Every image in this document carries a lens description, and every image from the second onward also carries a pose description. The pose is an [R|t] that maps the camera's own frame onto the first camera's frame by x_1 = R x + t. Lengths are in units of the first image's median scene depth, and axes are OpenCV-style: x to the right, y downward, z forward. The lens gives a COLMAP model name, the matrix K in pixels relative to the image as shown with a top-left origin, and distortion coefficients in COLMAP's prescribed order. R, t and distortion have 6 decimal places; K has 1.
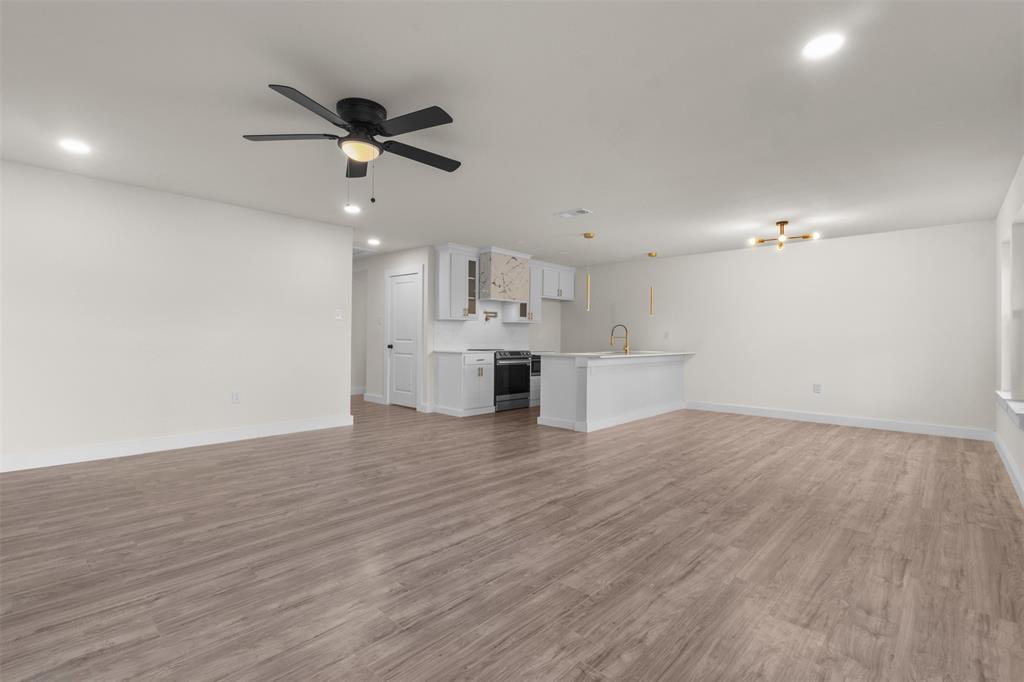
lens RADIAL K [[472.9, 0, 514.5], [0, 472.9, 340.1], [0, 0, 1]] dist [0.010074, -0.002316]
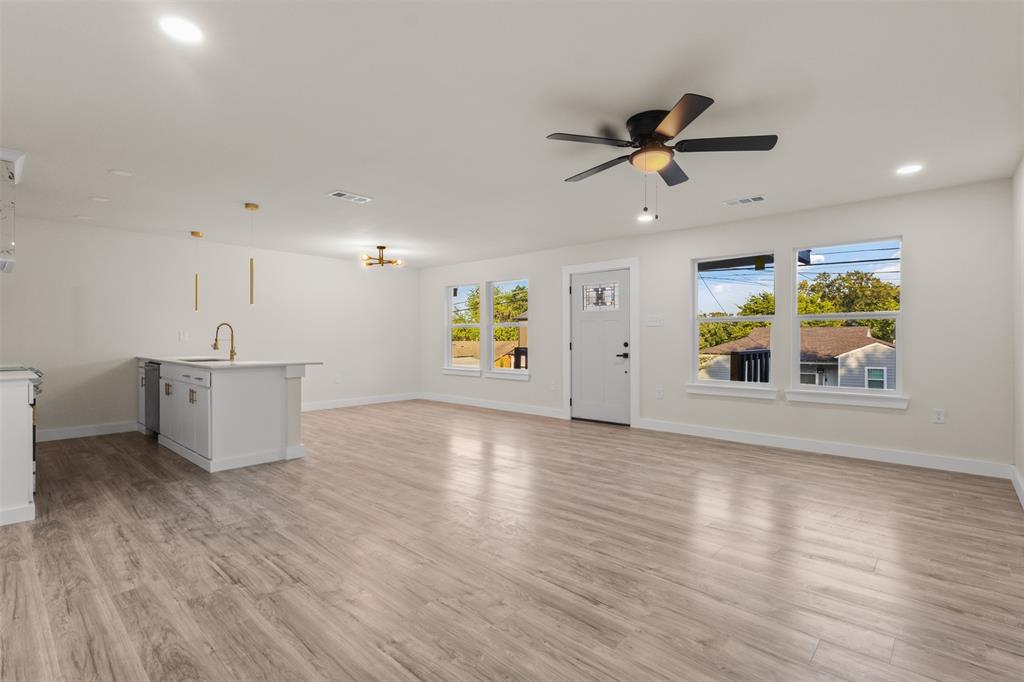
lens RADIAL K [[472.9, 0, 510.0], [0, 472.9, 341.2], [0, 0, 1]] dist [0.010074, -0.002316]
pose [[-0.003216, -0.015984, 0.999867, -0.541294], [0.005135, 0.999859, 0.016001, -0.012672], [-0.999982, 0.005186, -0.003133, 0.529609]]
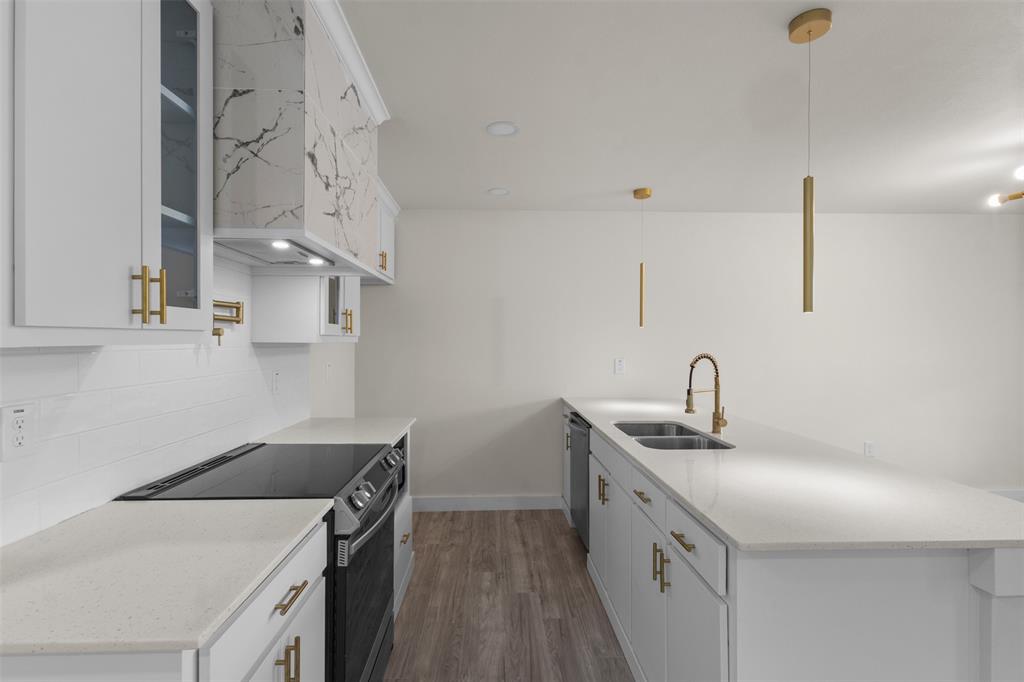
lens RADIAL K [[472.9, 0, 510.5], [0, 472.9, 339.6], [0, 0, 1]] dist [0.010074, -0.002316]
pose [[0.716615, -0.008241, 0.697421, -0.130328], [0.010166, 0.999947, 0.001370, -0.044544], [-0.697395, 0.006109, 0.716661, 0.829349]]
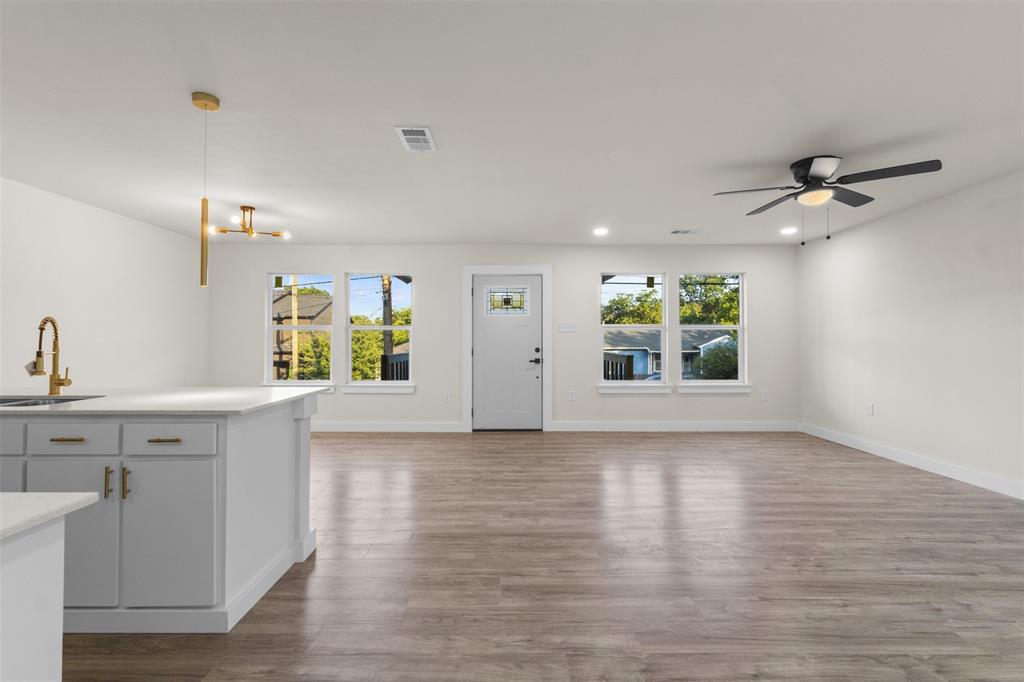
lens RADIAL K [[472.9, 0, 509.9], [0, 472.9, 335.0], [0, 0, 1]] dist [0.010074, -0.002316]
pose [[-0.673715, -0.001918, 0.738989, -0.279241], [-0.002675, 0.999996, 0.000157, -0.020040], [-0.738987, -0.001872, -0.673717, 0.962115]]
